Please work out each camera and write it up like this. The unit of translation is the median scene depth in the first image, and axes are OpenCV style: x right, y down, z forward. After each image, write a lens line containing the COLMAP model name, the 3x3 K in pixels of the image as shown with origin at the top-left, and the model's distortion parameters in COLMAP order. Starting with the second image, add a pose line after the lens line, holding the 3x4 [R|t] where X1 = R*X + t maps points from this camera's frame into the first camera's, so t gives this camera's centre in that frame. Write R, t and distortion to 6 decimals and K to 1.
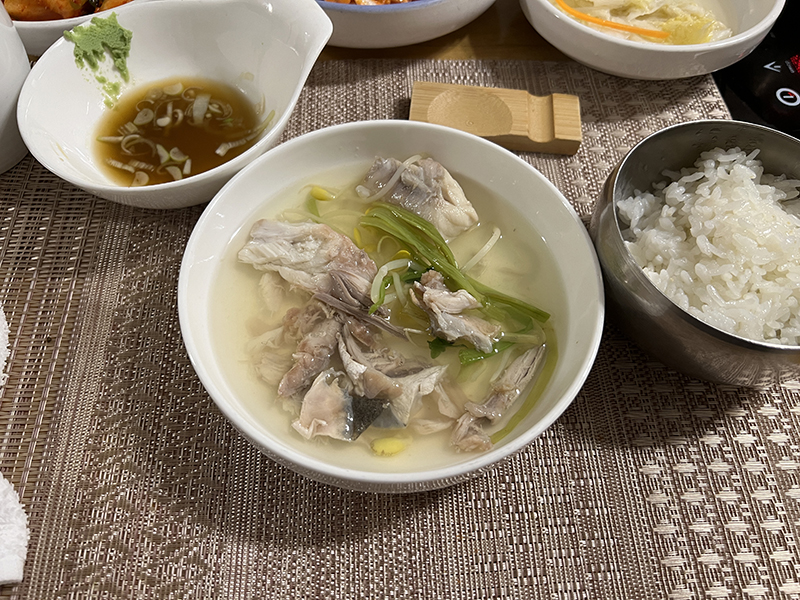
lens RADIAL K [[676.8, 0, 342.4], [0, 676.8, 301.3], [0, 0, 1]] dist [0.039039, -0.060512]
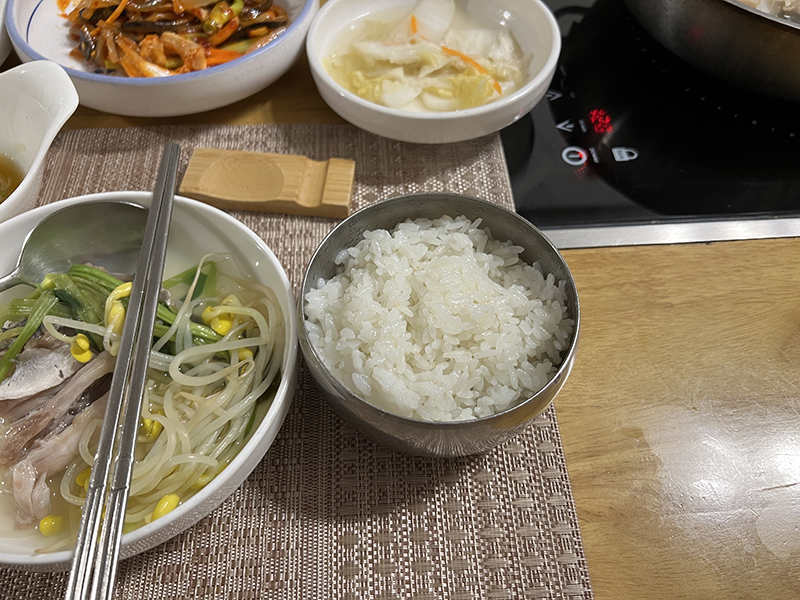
lens RADIAL K [[676.8, 0, 342.4], [0, 676.8, 301.3], [0, 0, 1]] dist [0.039039, -0.060512]
pose [[0.999858, -0.010890, -0.012897, 0.343952], [0.010246, 0.998745, -0.049022, -0.040518], [0.013415, 0.048883, 0.998714, -0.012166]]
